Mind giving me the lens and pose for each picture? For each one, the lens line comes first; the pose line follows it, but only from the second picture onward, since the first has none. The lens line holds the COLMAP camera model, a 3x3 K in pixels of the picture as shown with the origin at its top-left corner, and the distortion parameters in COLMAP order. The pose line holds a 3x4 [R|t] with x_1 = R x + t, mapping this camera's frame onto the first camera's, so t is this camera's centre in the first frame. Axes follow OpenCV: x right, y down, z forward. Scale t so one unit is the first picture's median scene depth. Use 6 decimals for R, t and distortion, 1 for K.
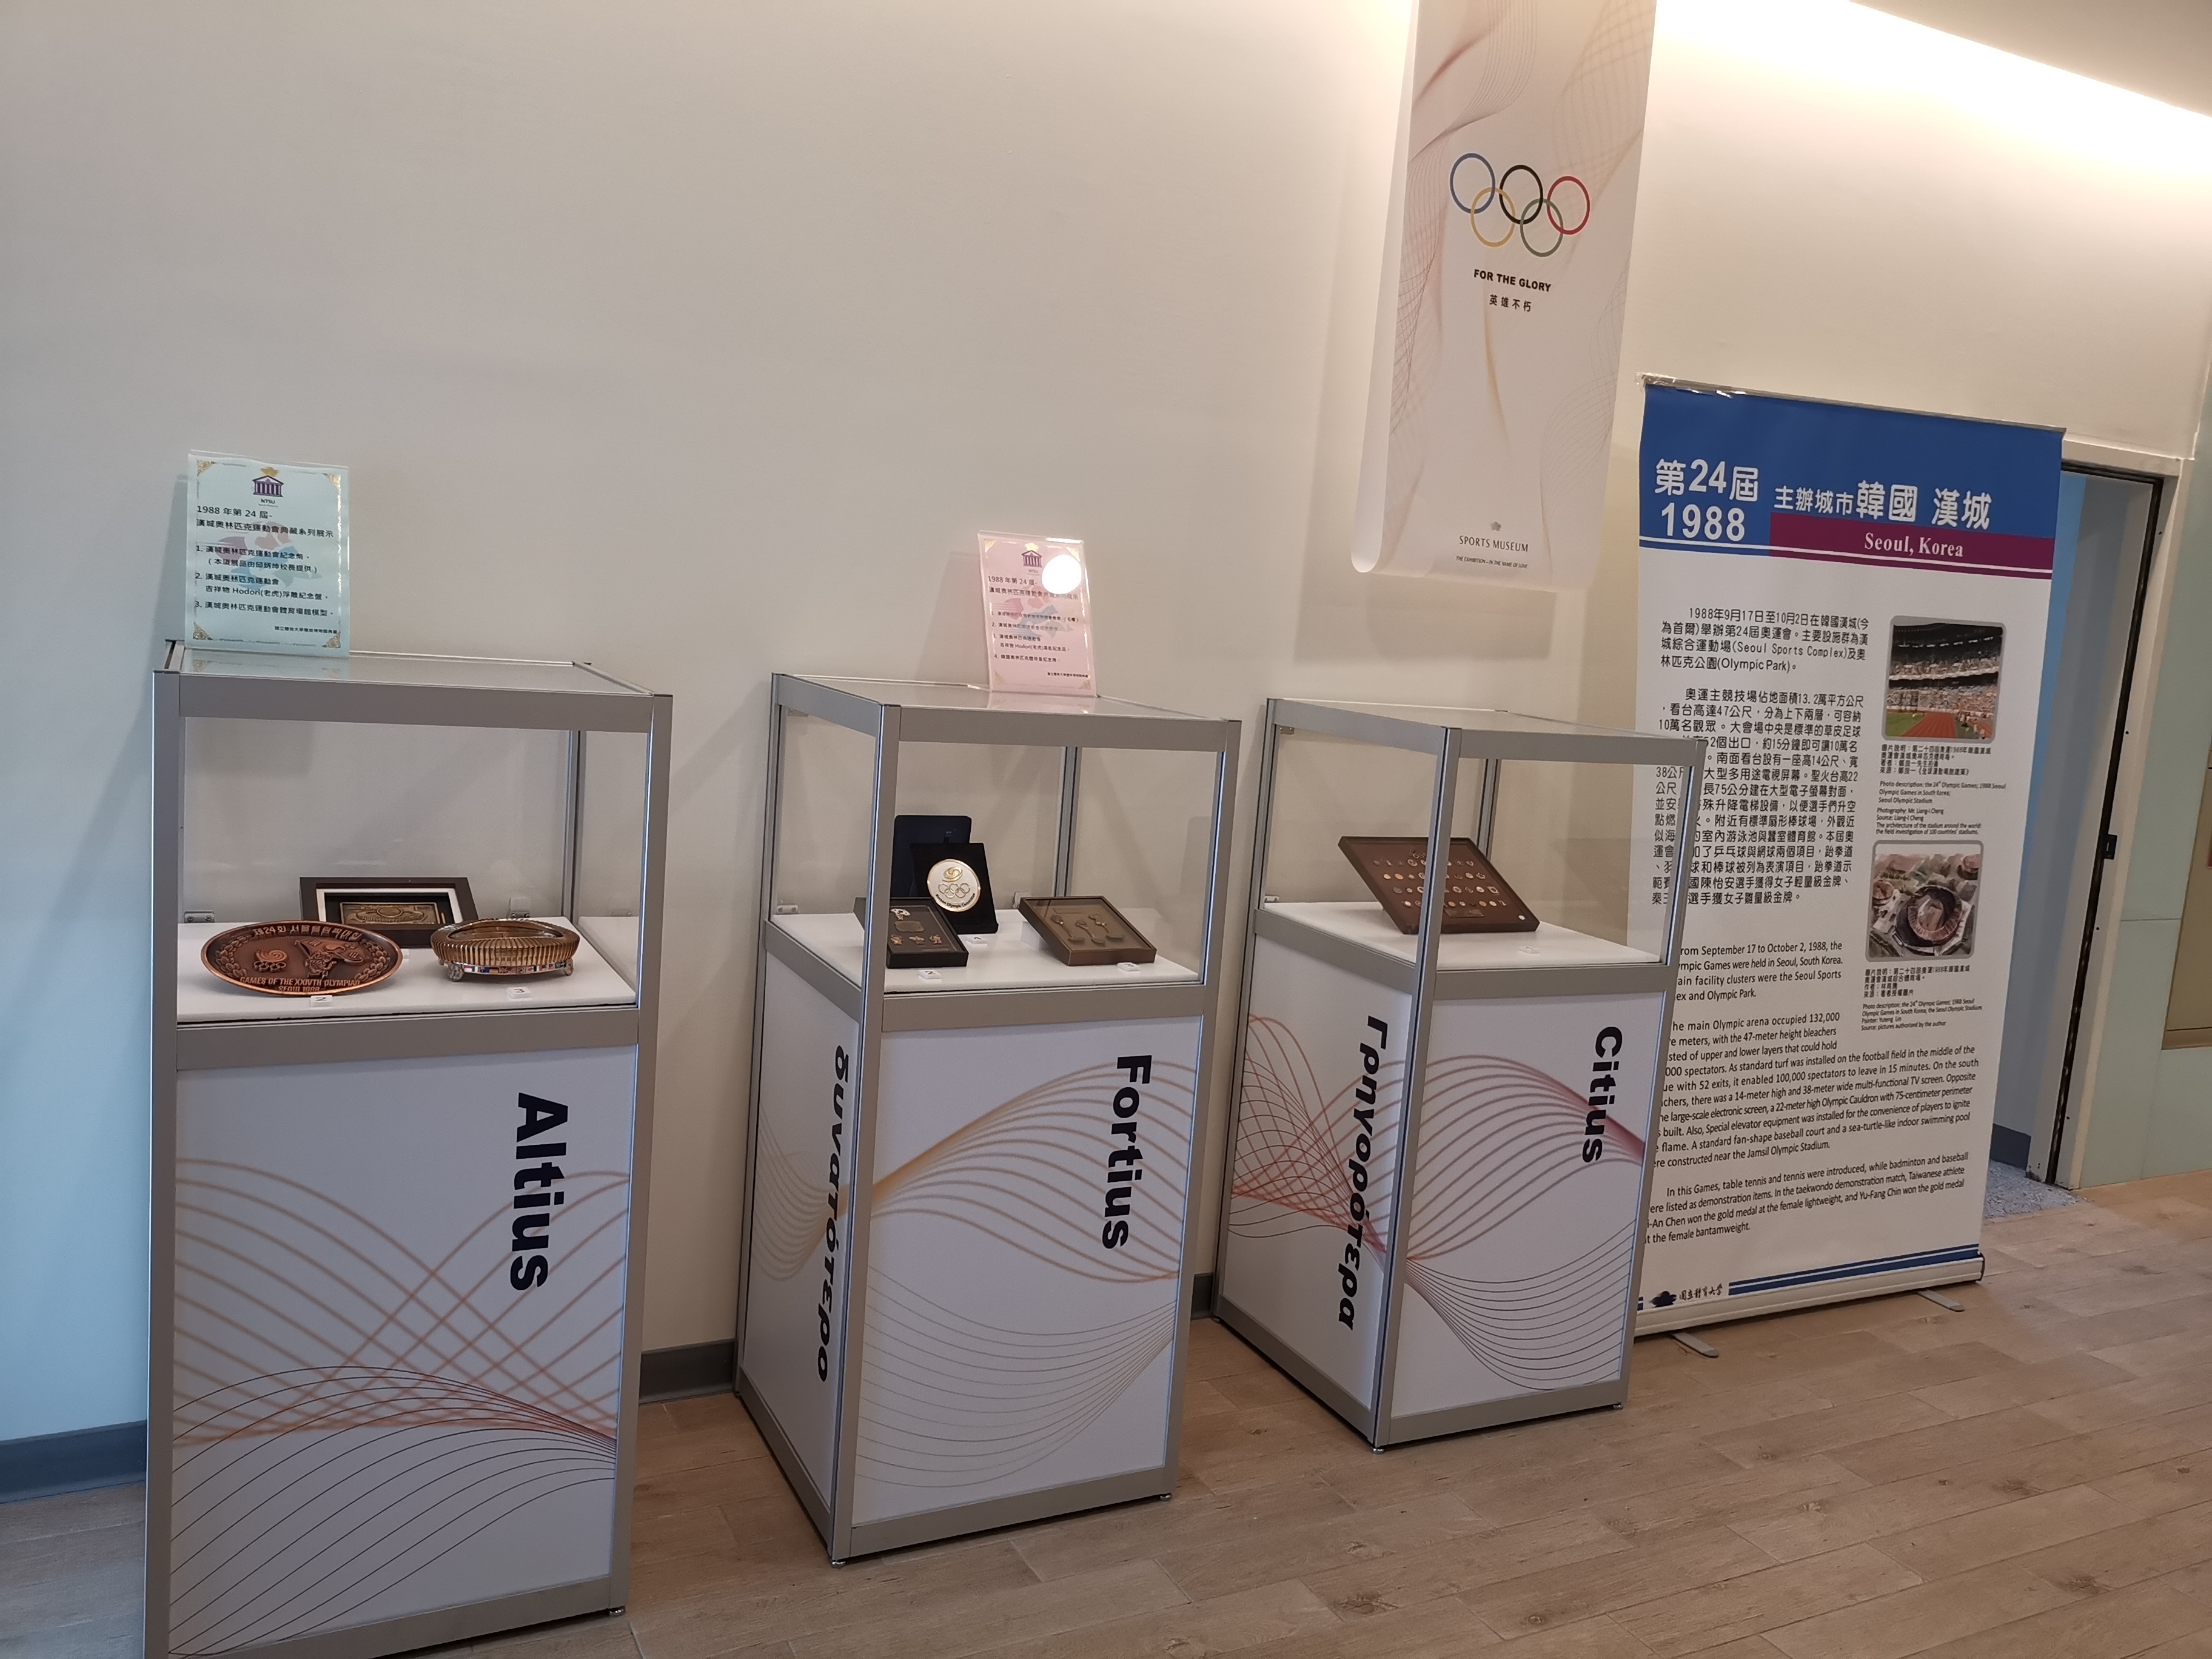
lens RADIAL K [[1709.4, 0, 1114.4], [0, 1709.4, 828.4], [0, 0, 1]] dist [0.050700, -0.032003]
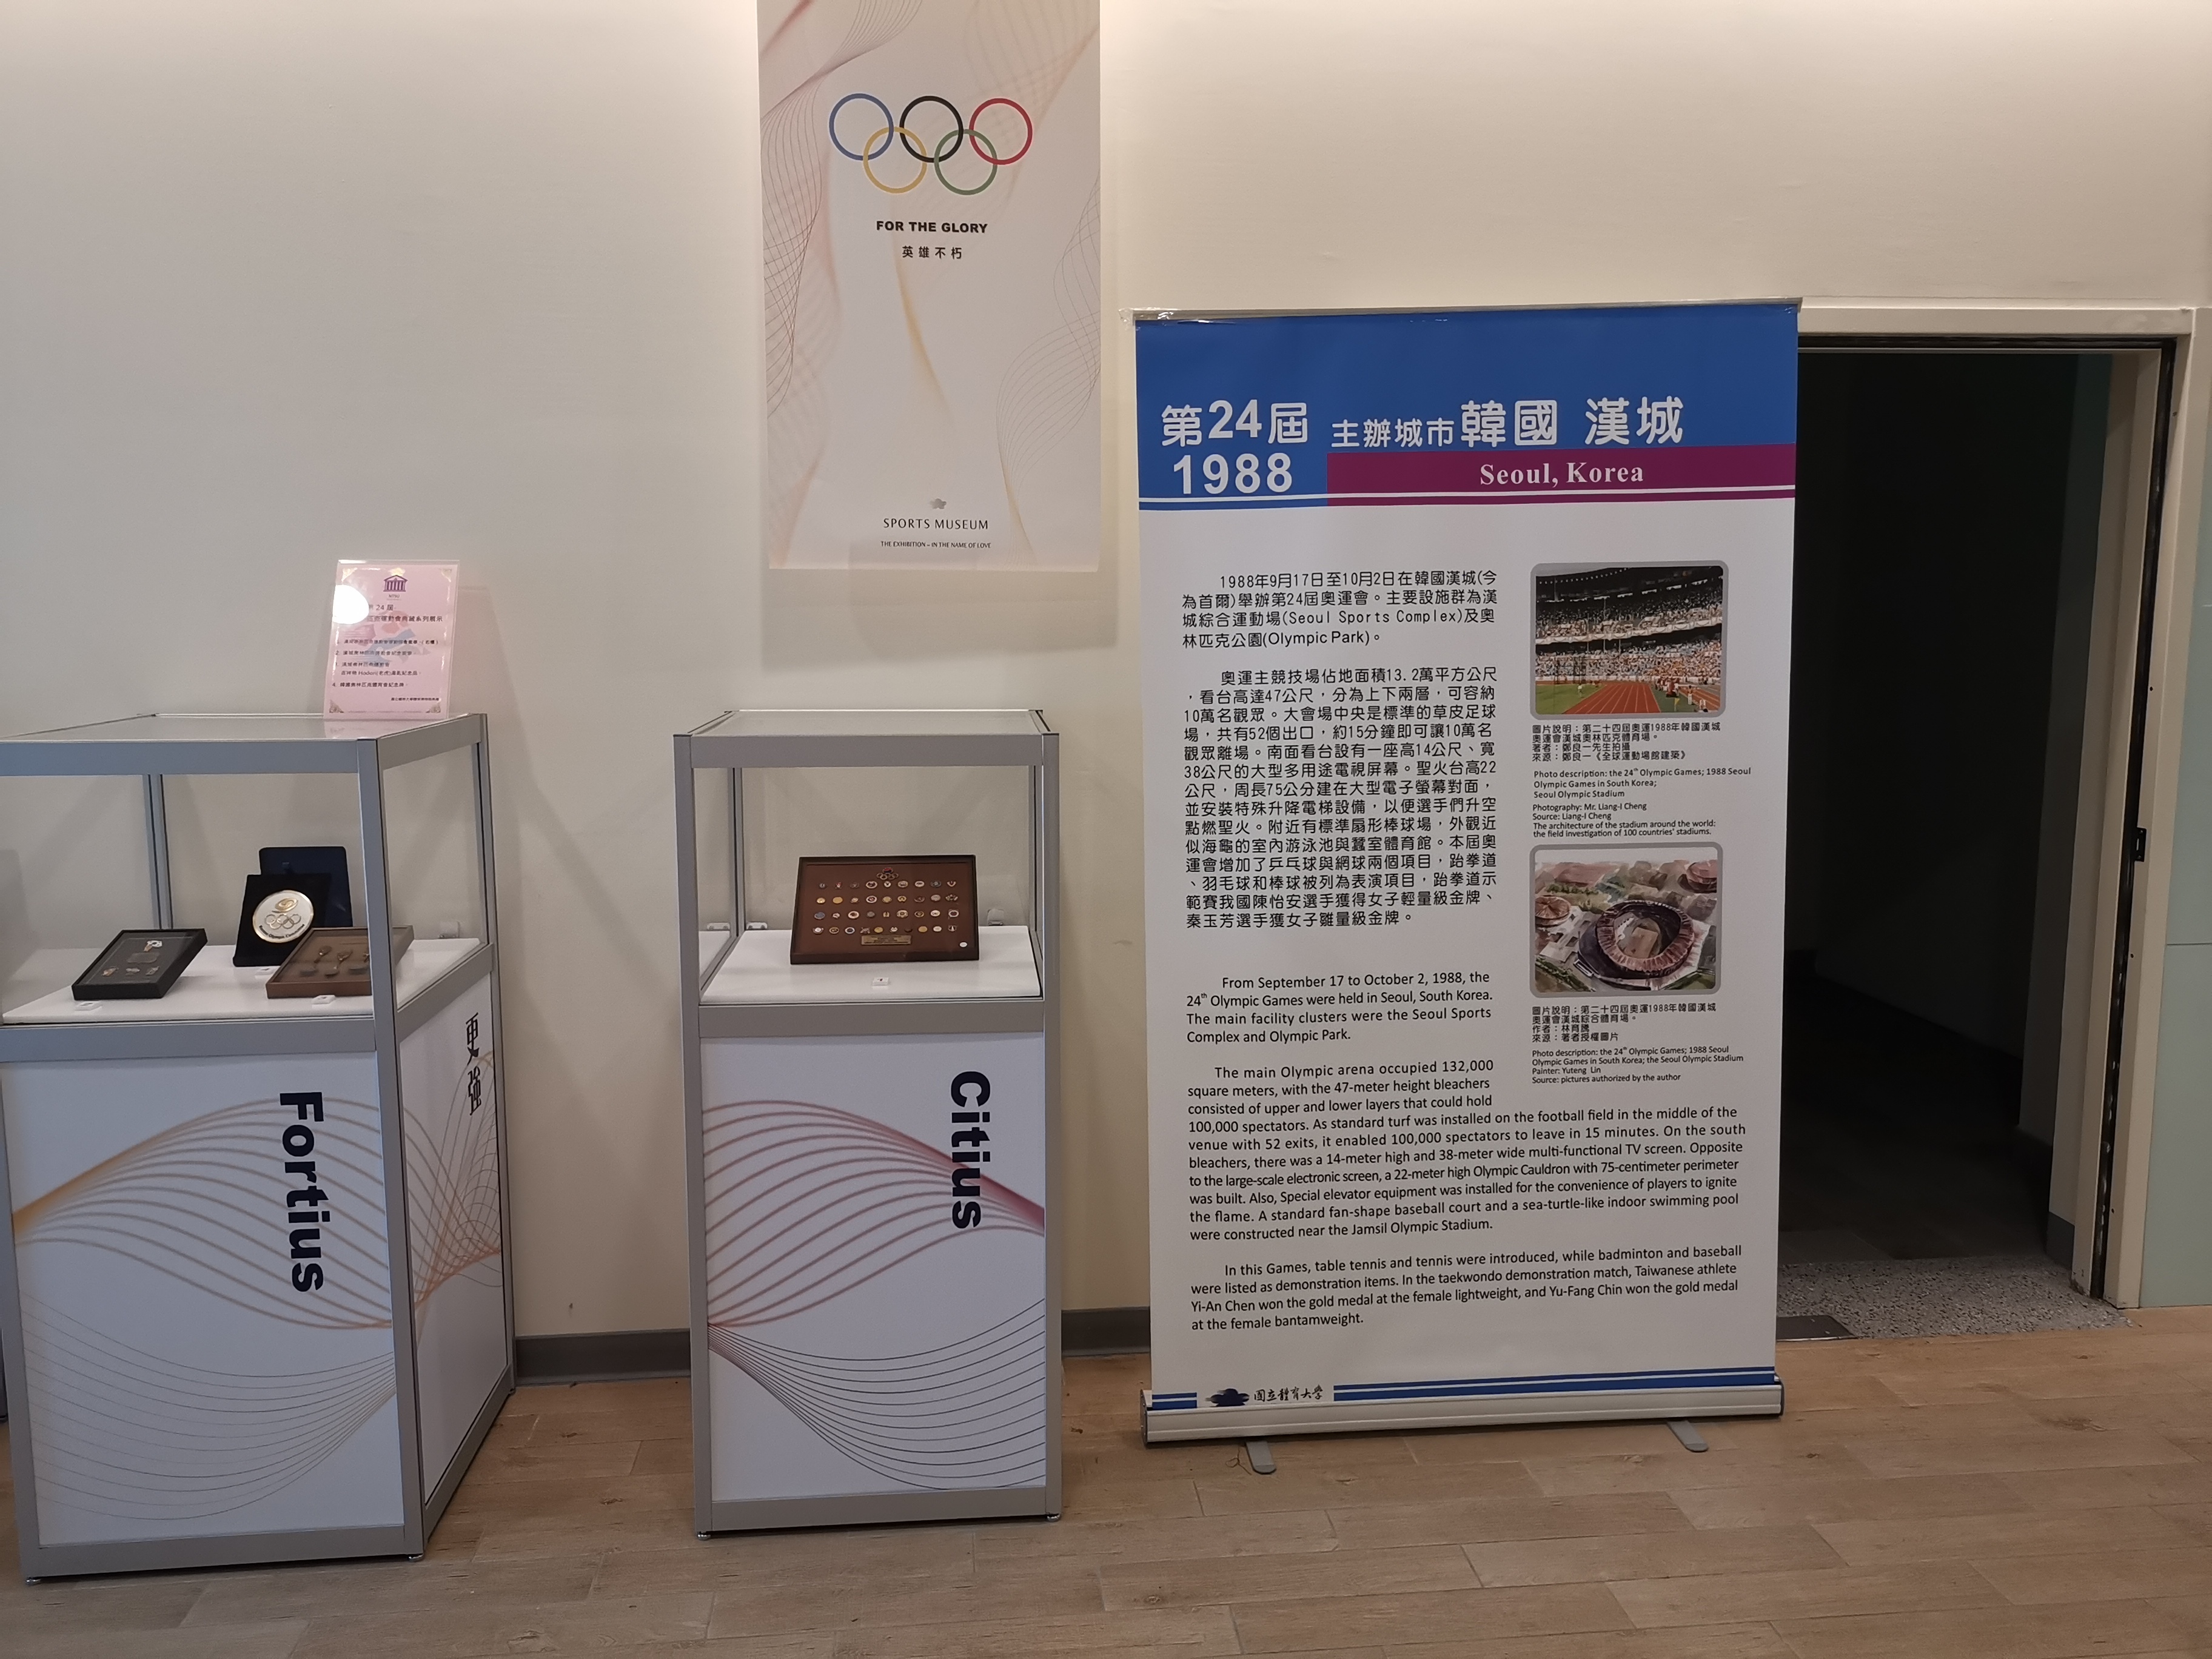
lens RADIAL K [[1709.4, 0, 1117.4], [0, 1709.4, 826.2], [0, 0, 1]] dist [0.050700, -0.032003]
pose [[0.925272, -0.029216, -0.378177, 0.602324], [0.023407, 0.999527, -0.019950, 0.010005], [0.378581, 0.009607, 0.925518, 0.203323]]
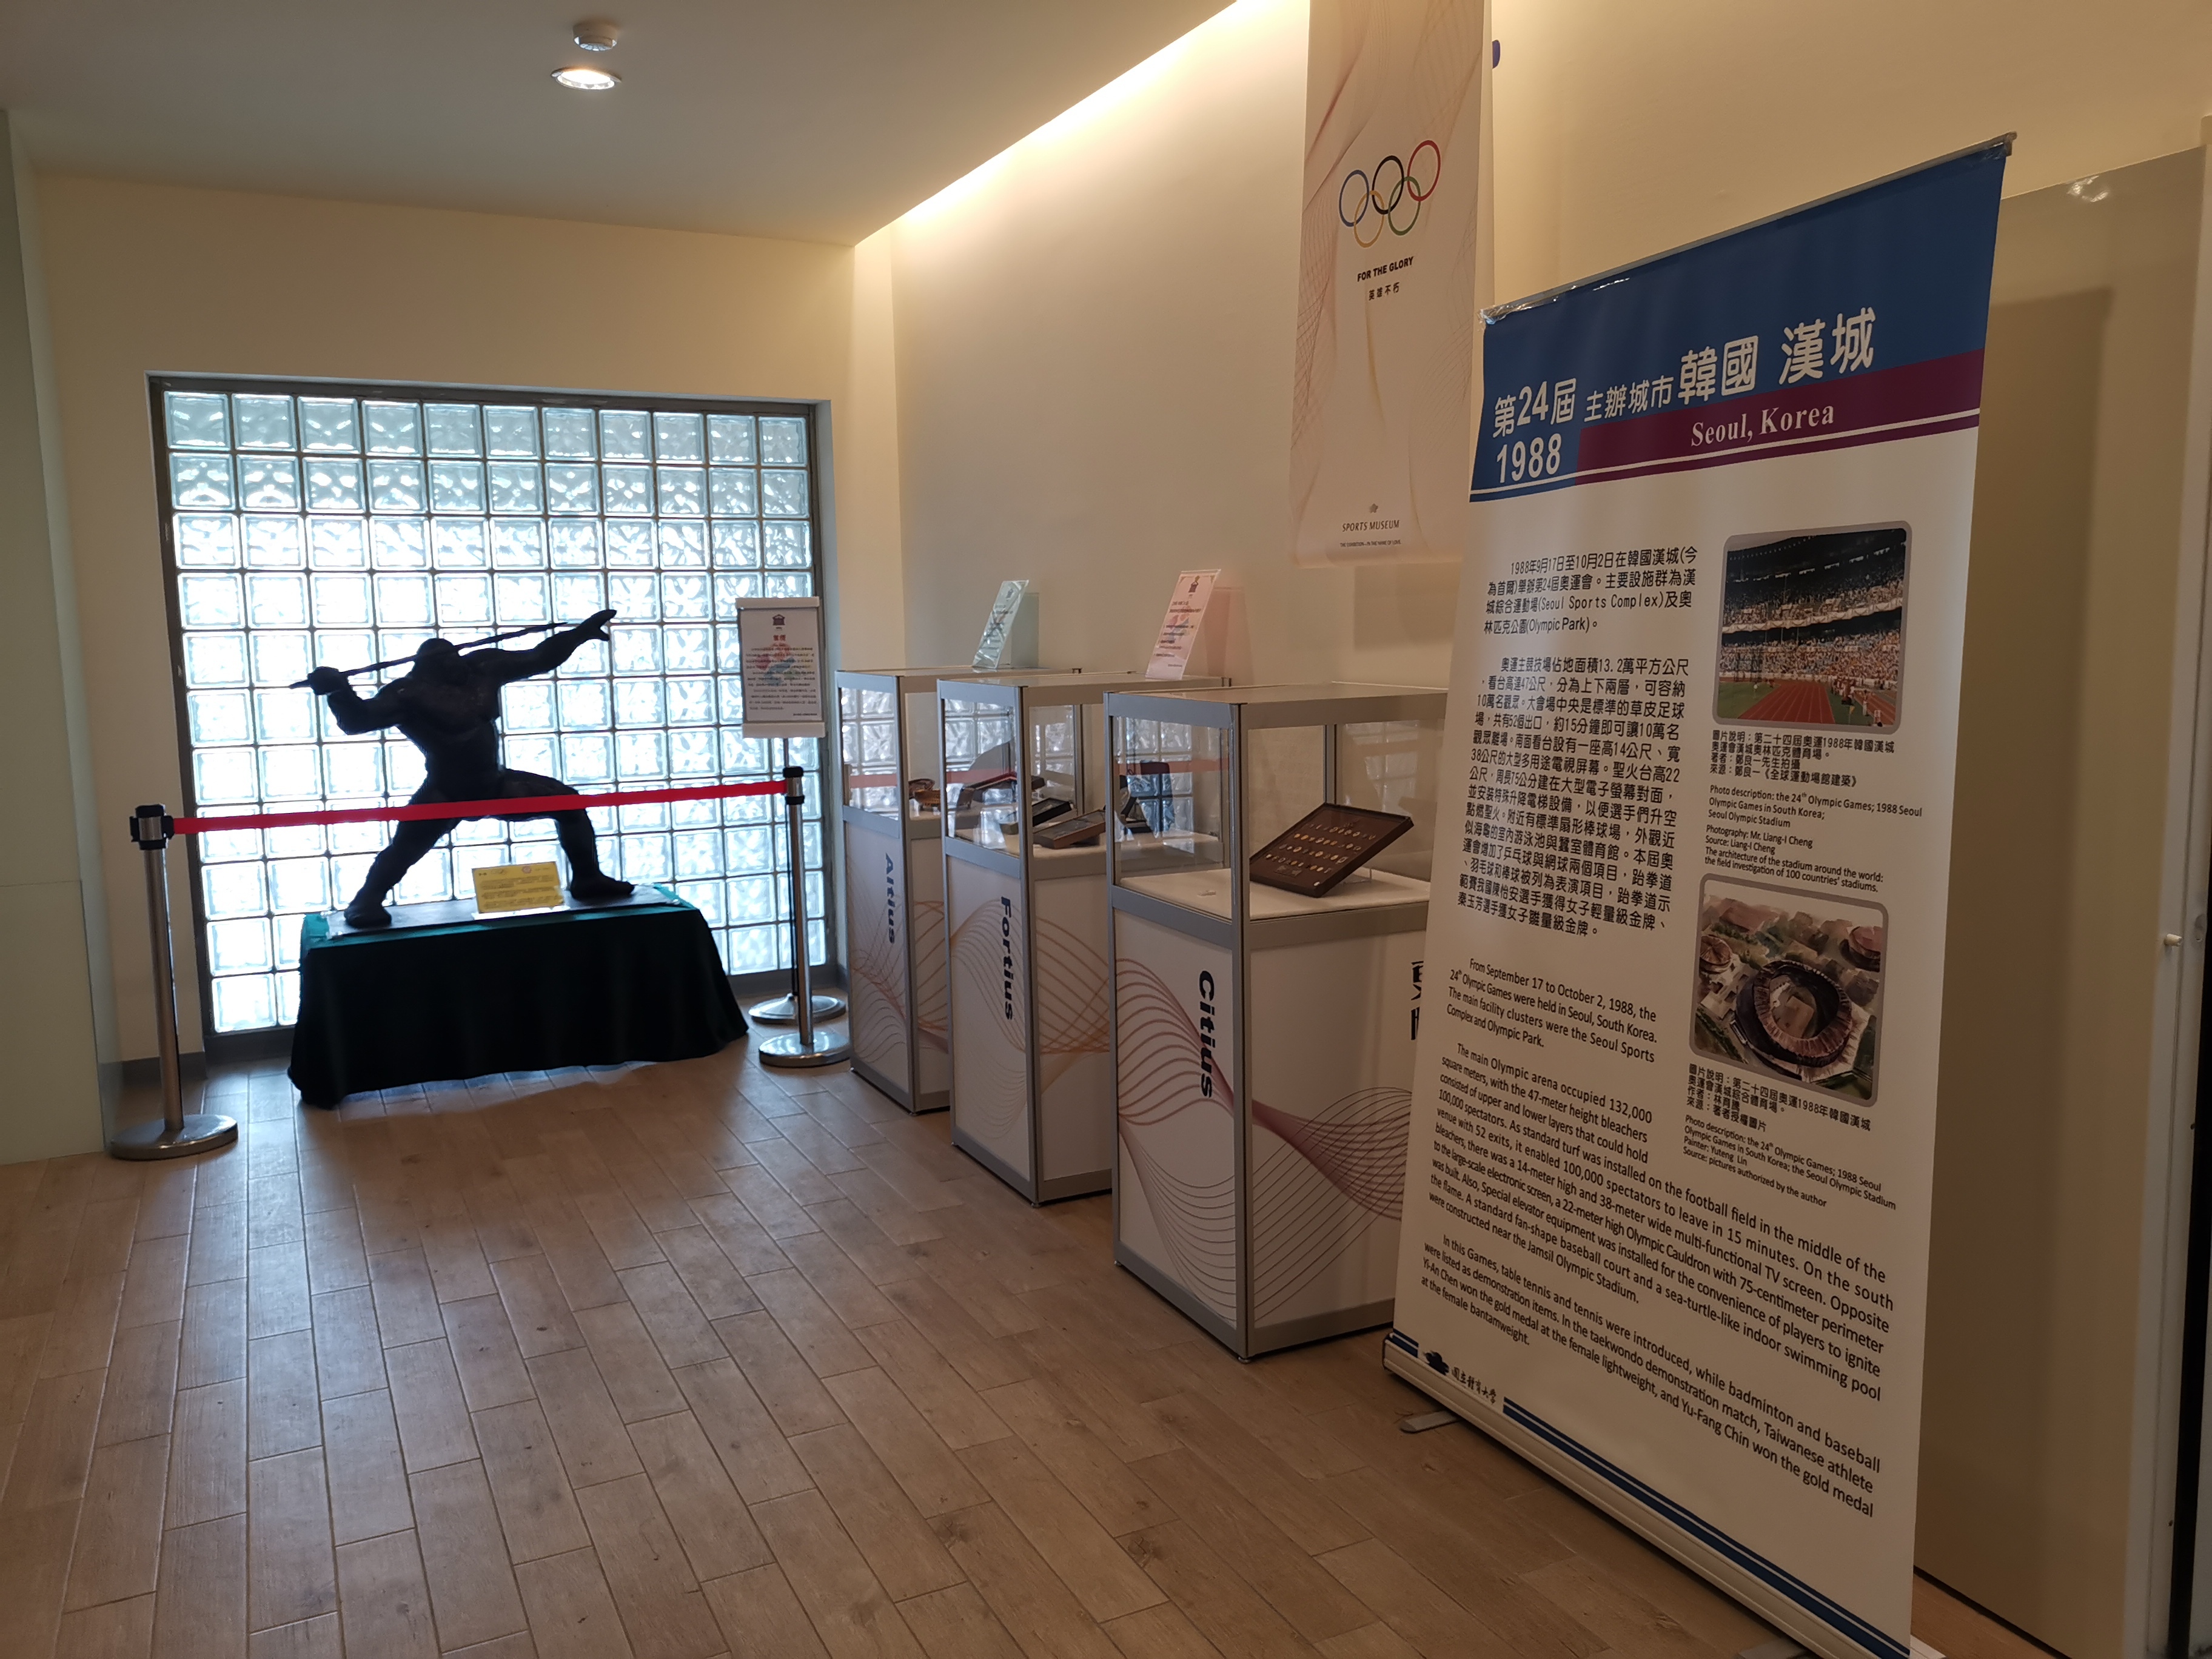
lens RADIAL K [[1709.4, 0, 1097.5], [0, 1709.4, 823.6], [0, 0, 1]] dist [0.050700, -0.032003]
pose [[-0.032412, 0.048450, -0.998300, 1.193028], [-0.113391, 0.992197, 0.051835, -0.021448], [0.993022, 0.114878, -0.026666, 0.834236]]
